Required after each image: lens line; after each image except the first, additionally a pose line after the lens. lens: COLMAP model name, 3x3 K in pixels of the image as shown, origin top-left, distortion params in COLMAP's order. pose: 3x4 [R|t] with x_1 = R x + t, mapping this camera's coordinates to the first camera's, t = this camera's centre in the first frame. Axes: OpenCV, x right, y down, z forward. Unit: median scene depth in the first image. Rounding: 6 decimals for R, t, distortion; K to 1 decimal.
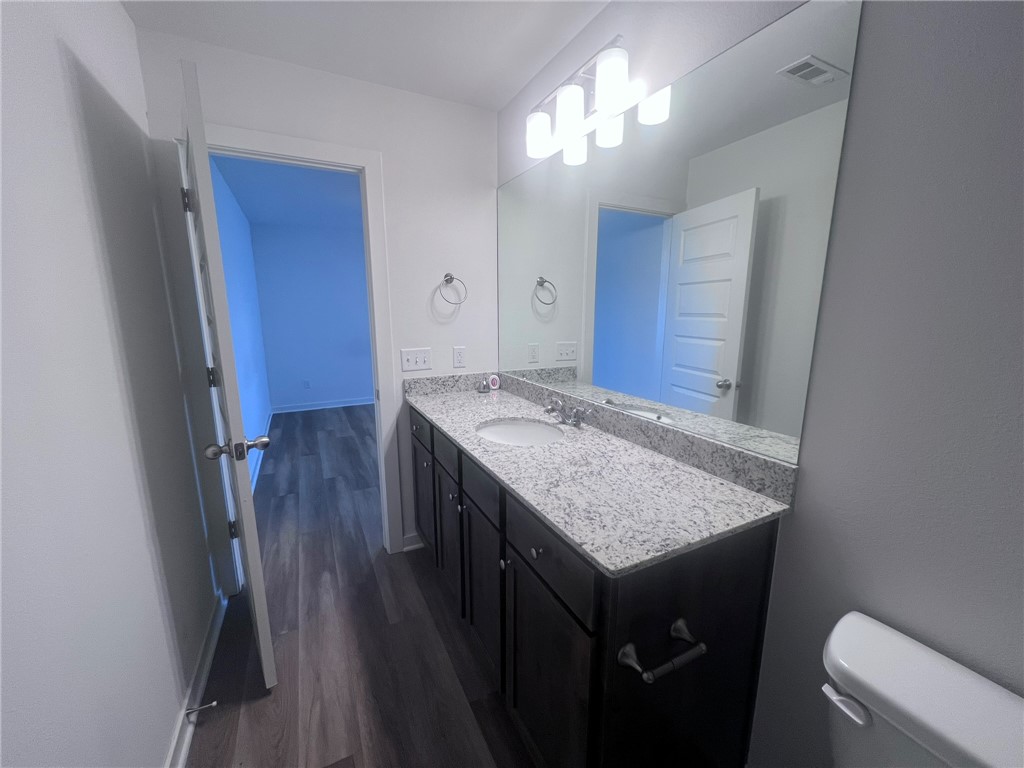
lens RADIAL K [[408.2, 0, 511.3], [0, 408.2, 388.4], [0, 0, 1]] dist [0.000769, 0.000022]
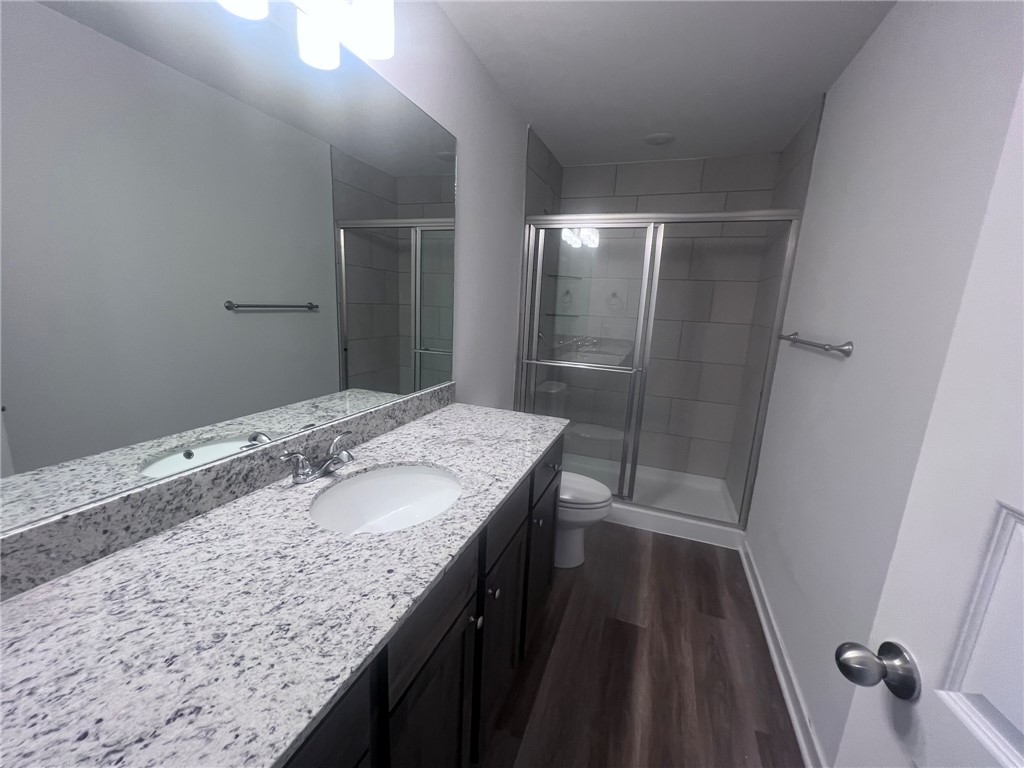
lens RADIAL K [[408.2, 0, 511.3], [0, 408.2, 388.4], [0, 0, 1]] dist [0.000769, 0.000022]
pose [[-0.674119, -0.184217, 0.715282, -0.627449], [0.096744, 0.938035, 0.332762, -0.283279], [-0.732260, 0.293520, -0.614525, 1.435019]]
